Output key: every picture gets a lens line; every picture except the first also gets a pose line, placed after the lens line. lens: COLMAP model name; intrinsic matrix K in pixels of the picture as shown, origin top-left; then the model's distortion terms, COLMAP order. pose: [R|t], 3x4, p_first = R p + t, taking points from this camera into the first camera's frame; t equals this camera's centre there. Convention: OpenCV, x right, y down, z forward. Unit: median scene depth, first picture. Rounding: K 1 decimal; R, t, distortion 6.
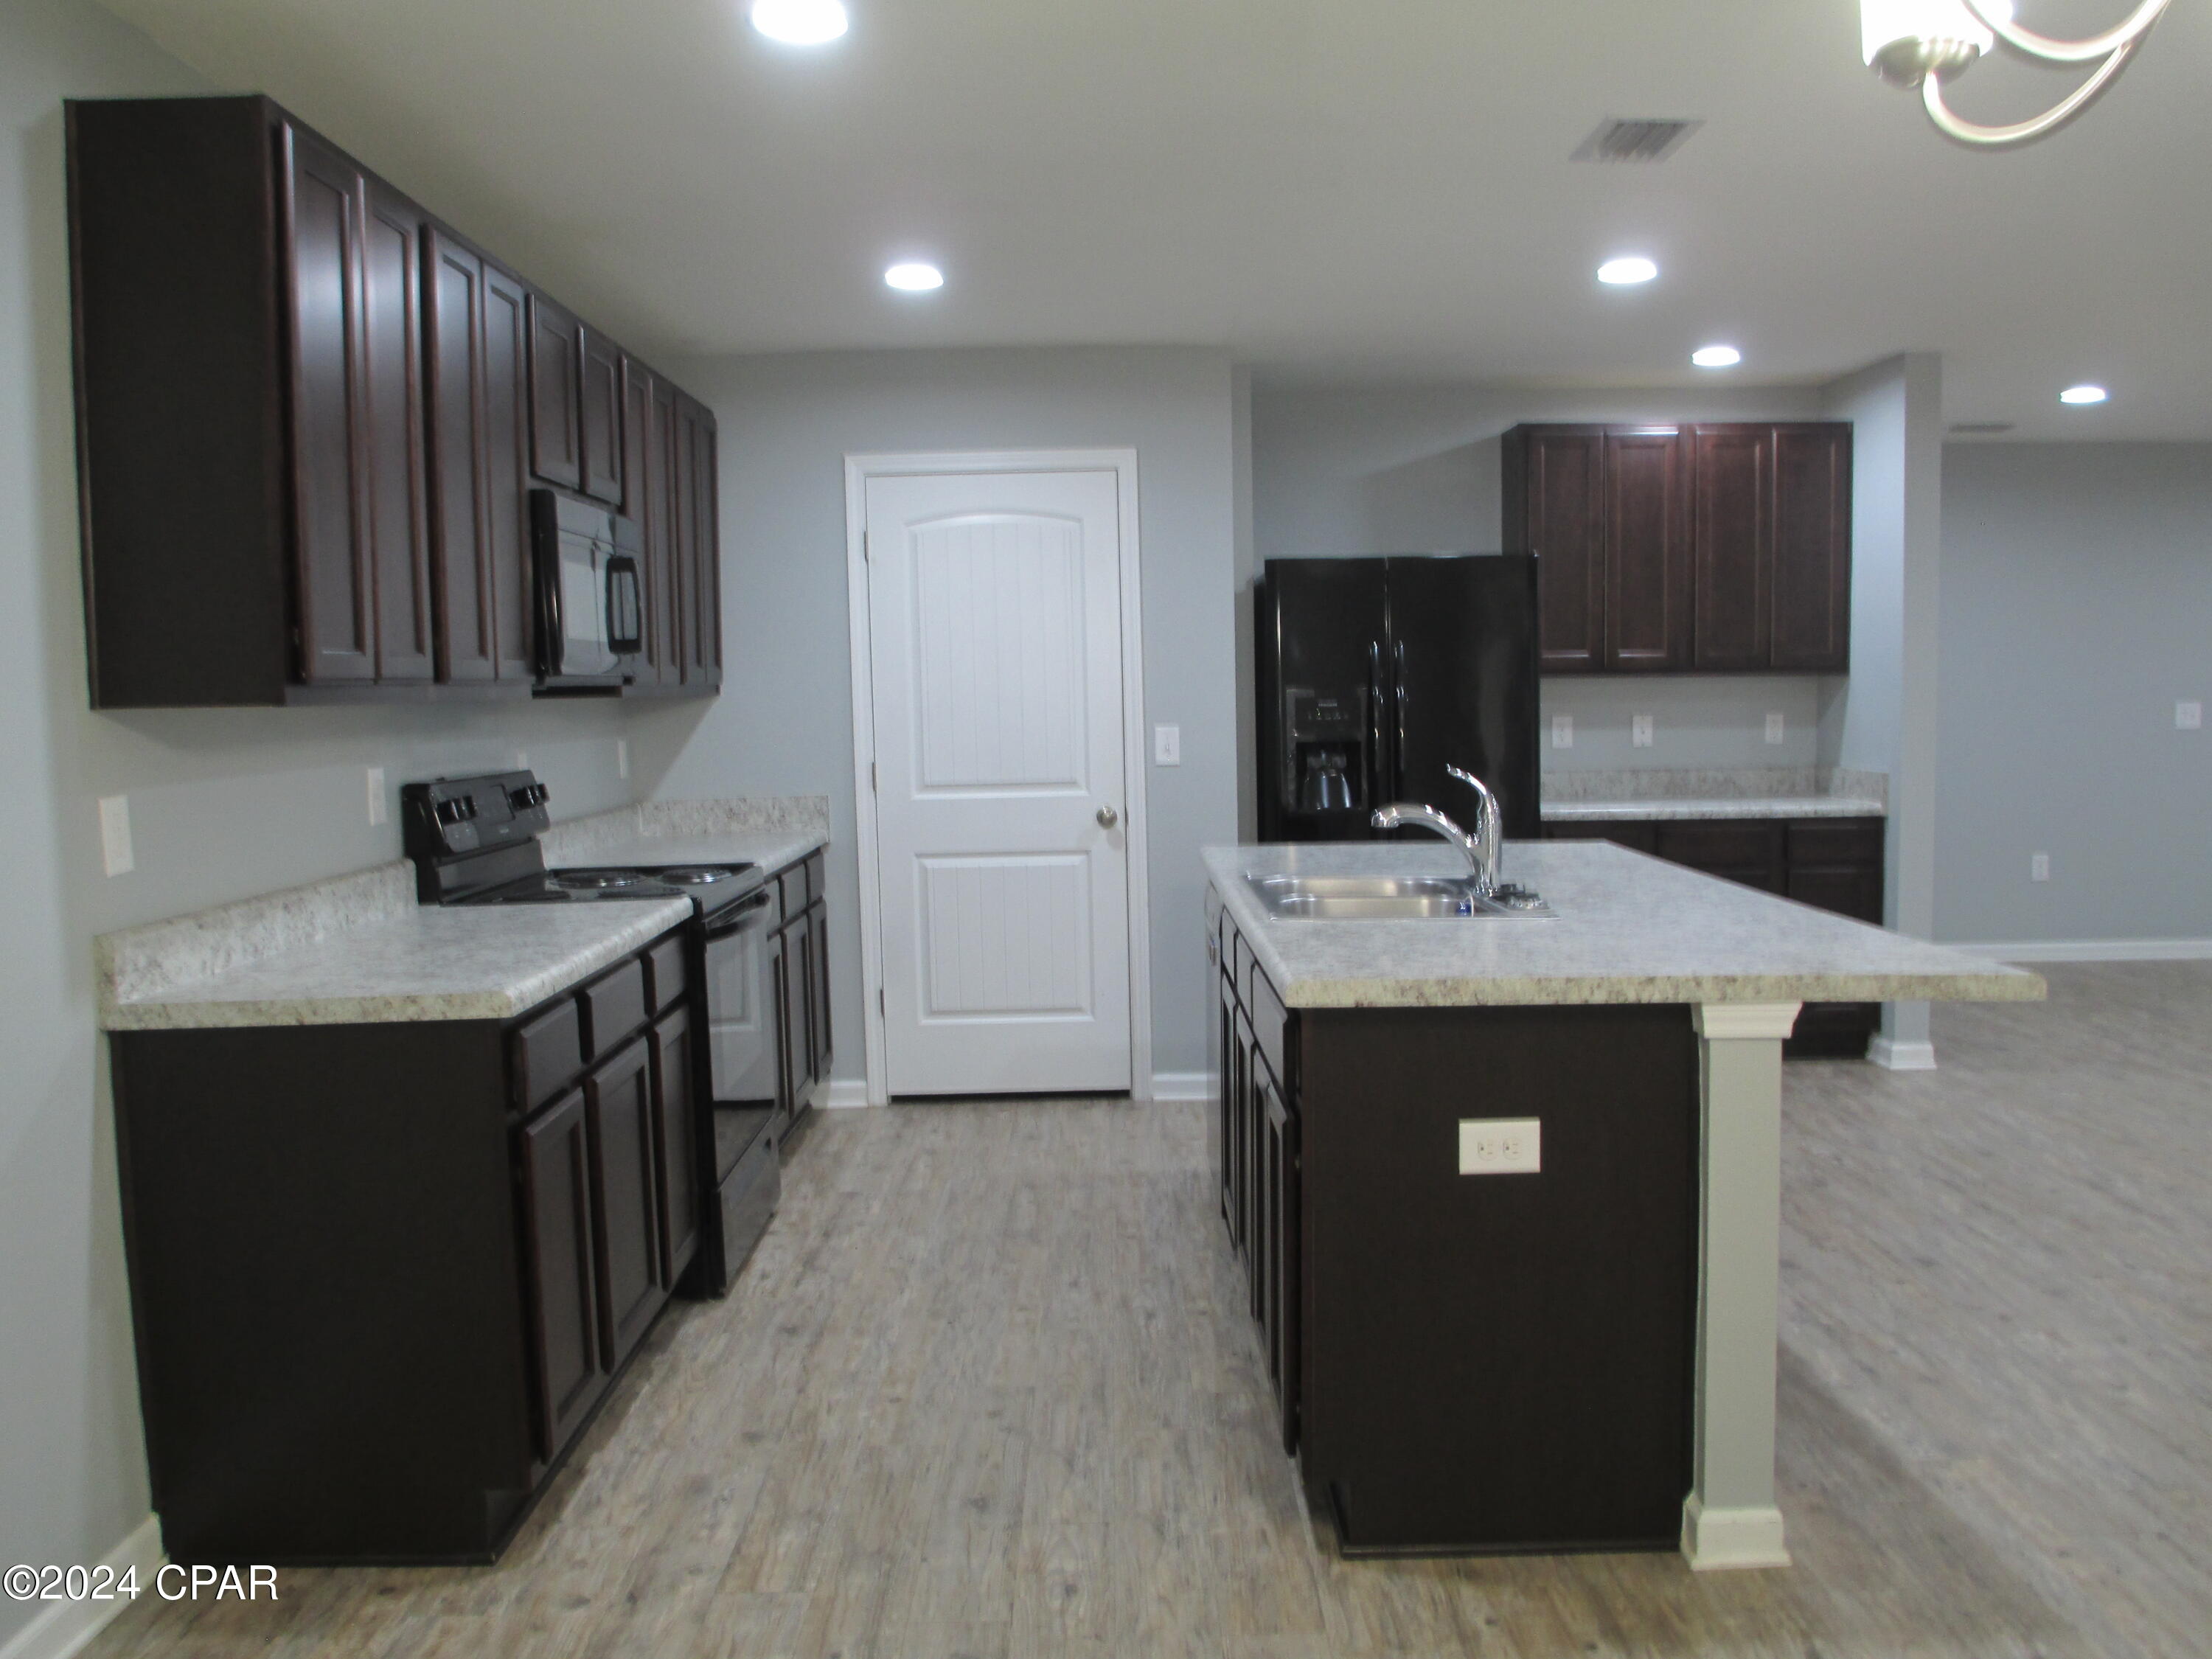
lens RADIAL K [[1839.0, 0, 1103.9], [0, 1839.0, 866.3], [0, 0, 1]] dist [-0.059985, 0.020882]
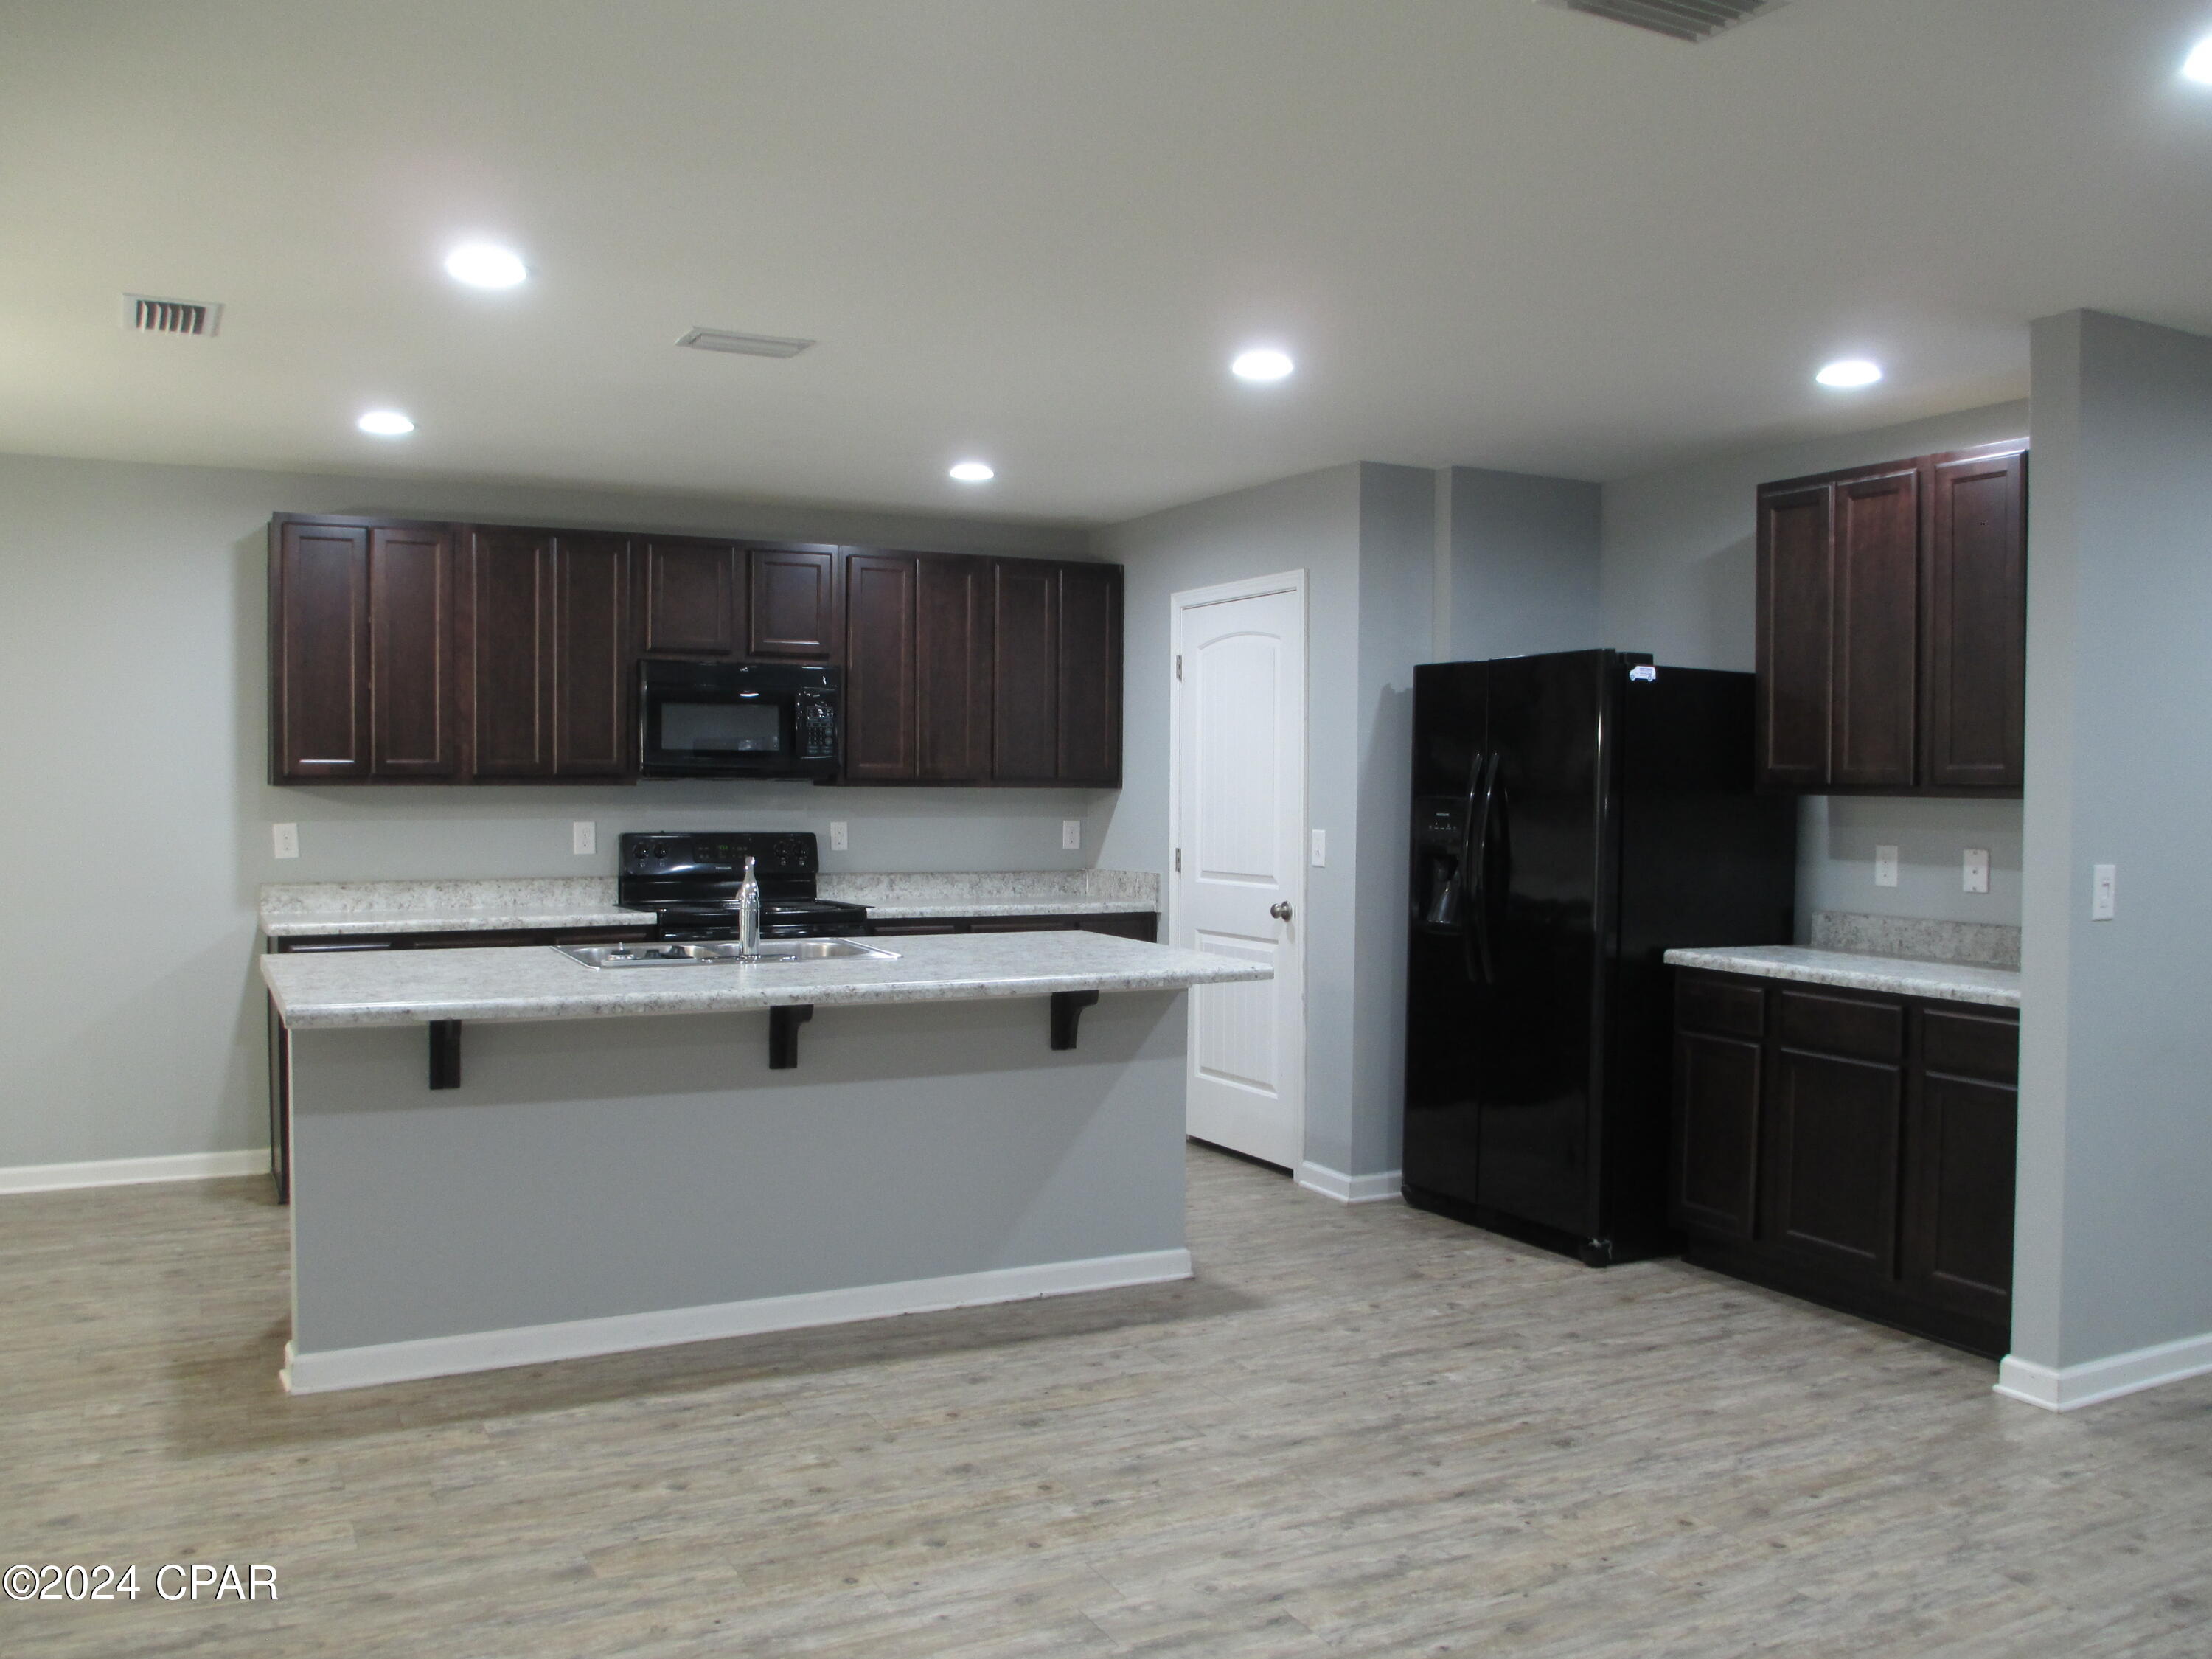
lens RADIAL K [[1839.0, 0, 1115.5], [0, 1839.0, 898.6], [0, 0, 1]] dist [-0.059985, 0.020882]
pose [[0.460216, 0.076373, -0.884516, 1.488645], [-0.103647, 0.994102, 0.031907, -0.096055], [0.881736, 0.076994, 0.465417, 0.676244]]
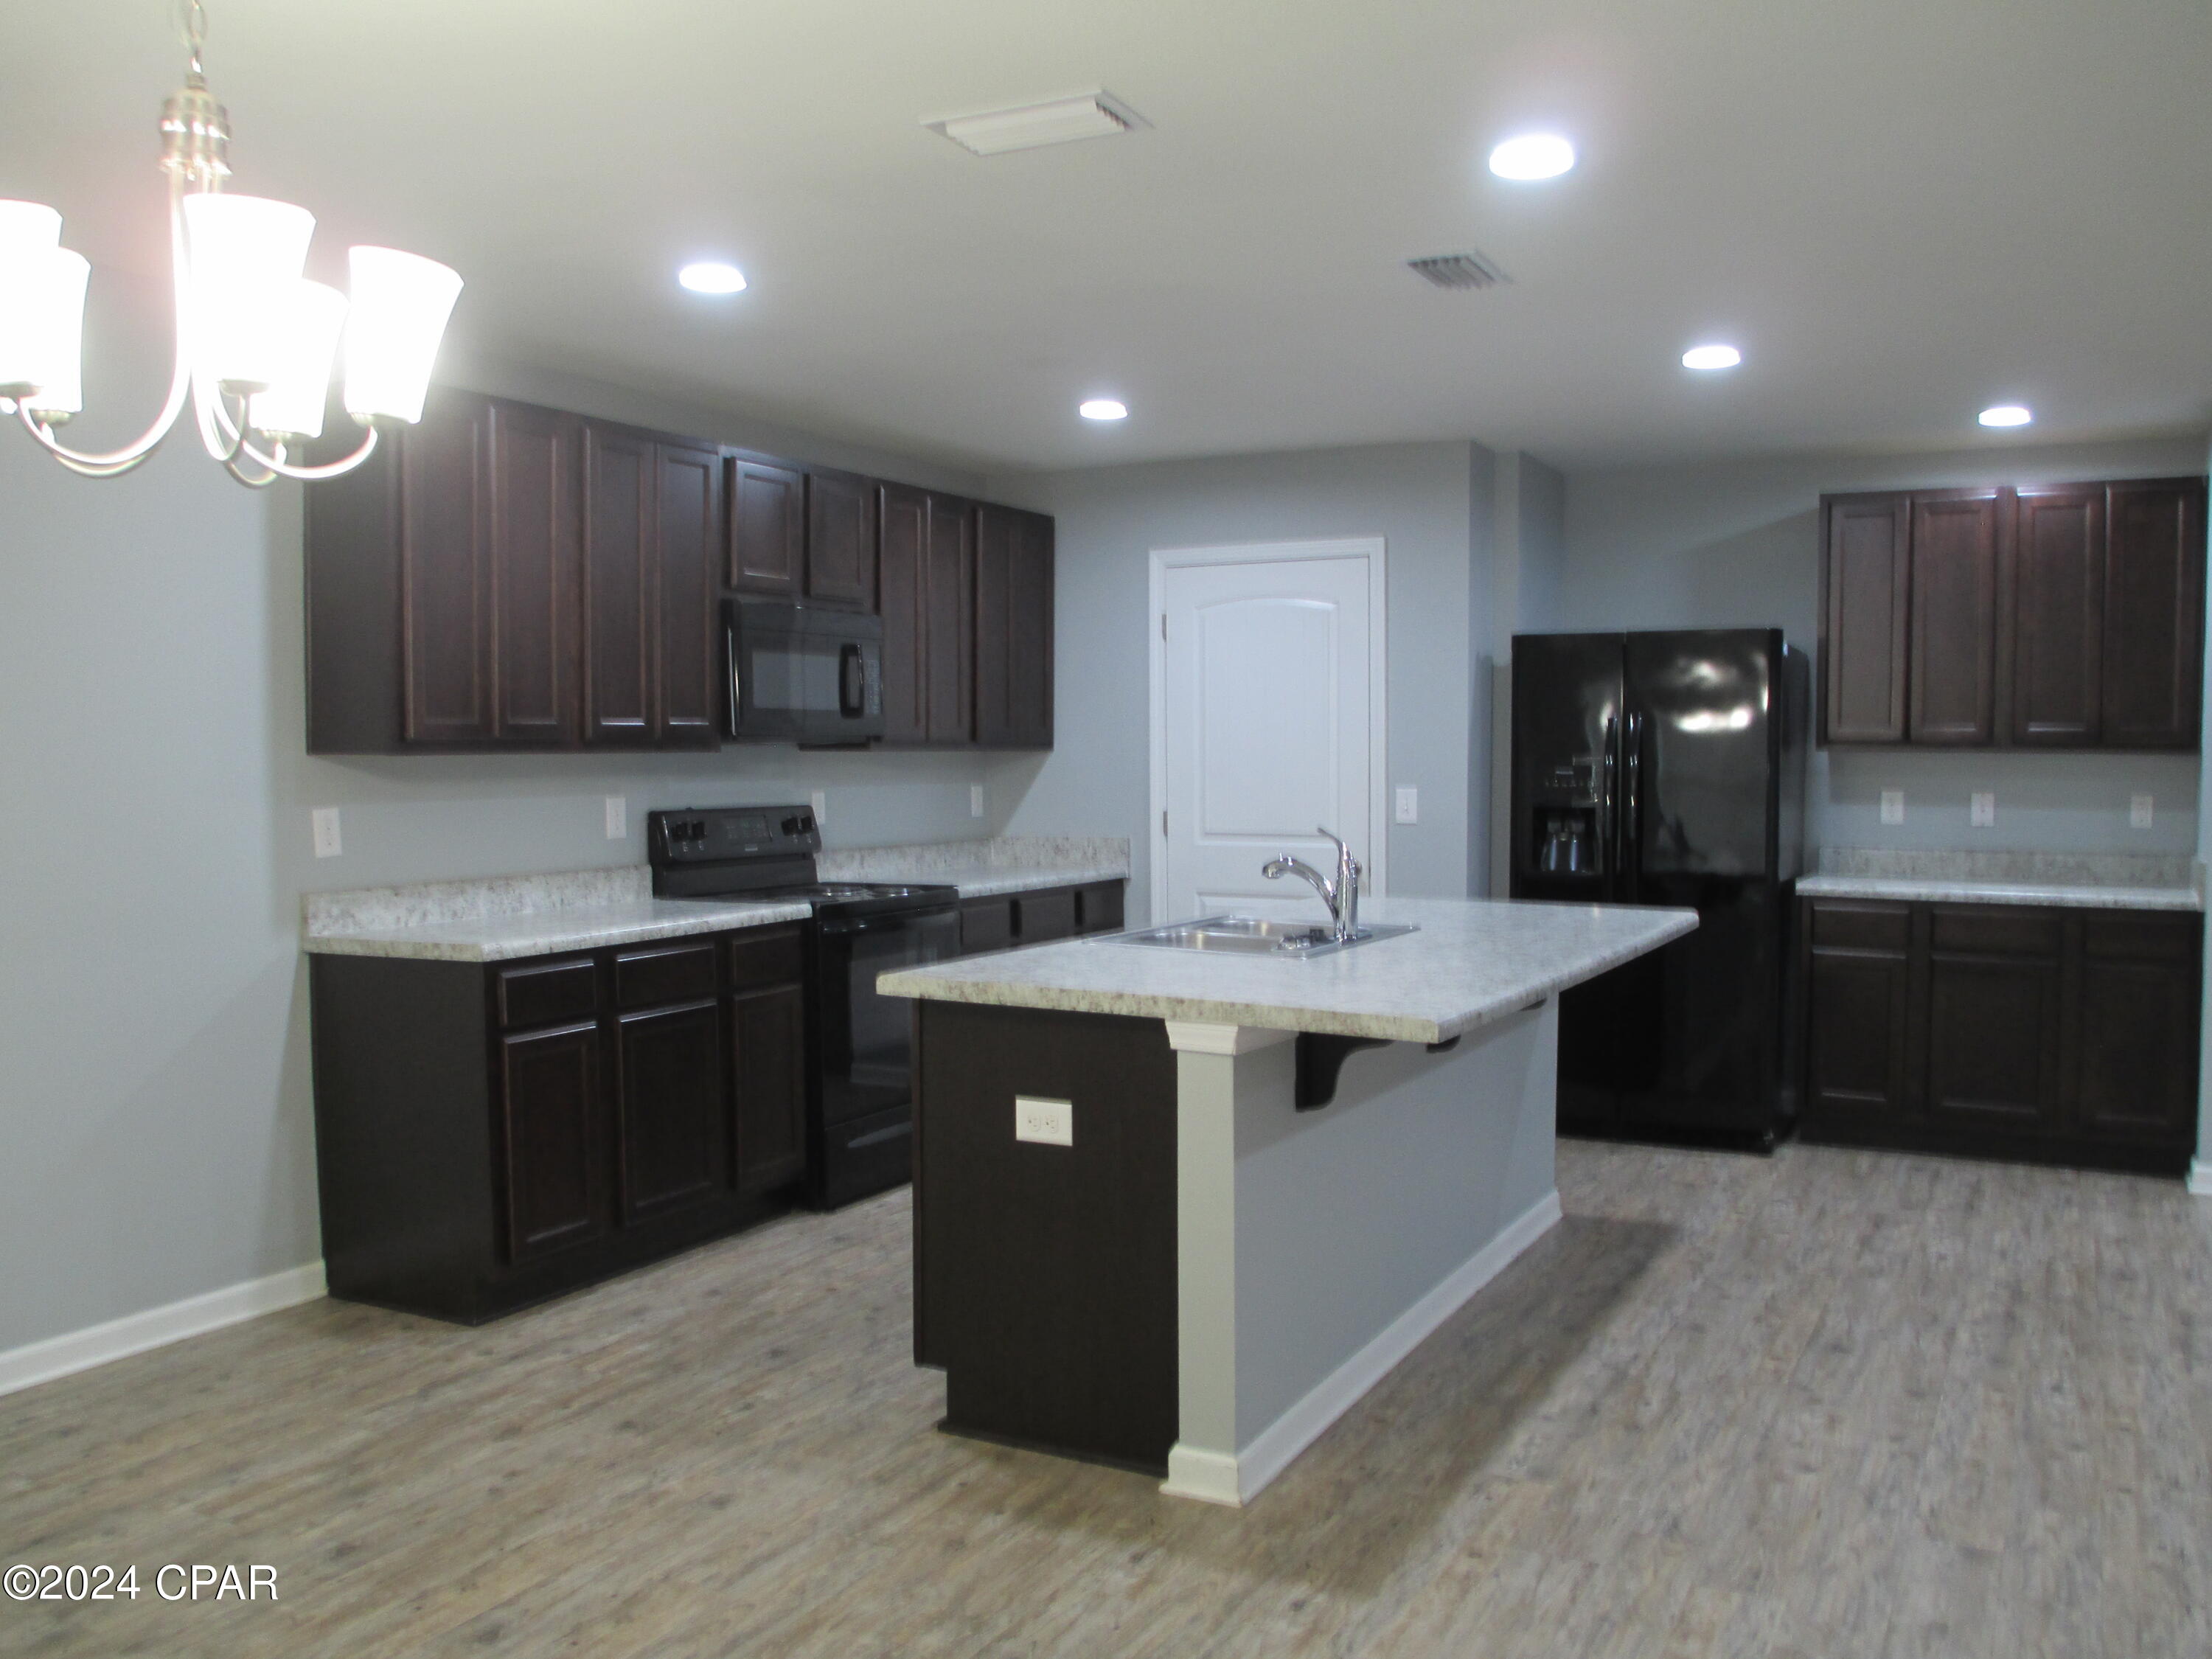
lens RADIAL K [[1839.0, 0, 1106.2], [0, 1839.0, 881.6], [0, 0, 1]] dist [-0.059985, 0.020882]
pose [[0.880783, 0.052363, -0.470616, 0.644944], [-0.062327, 0.998040, -0.005602, -0.005543], [0.469400, 0.034266, 0.882320, -0.077023]]
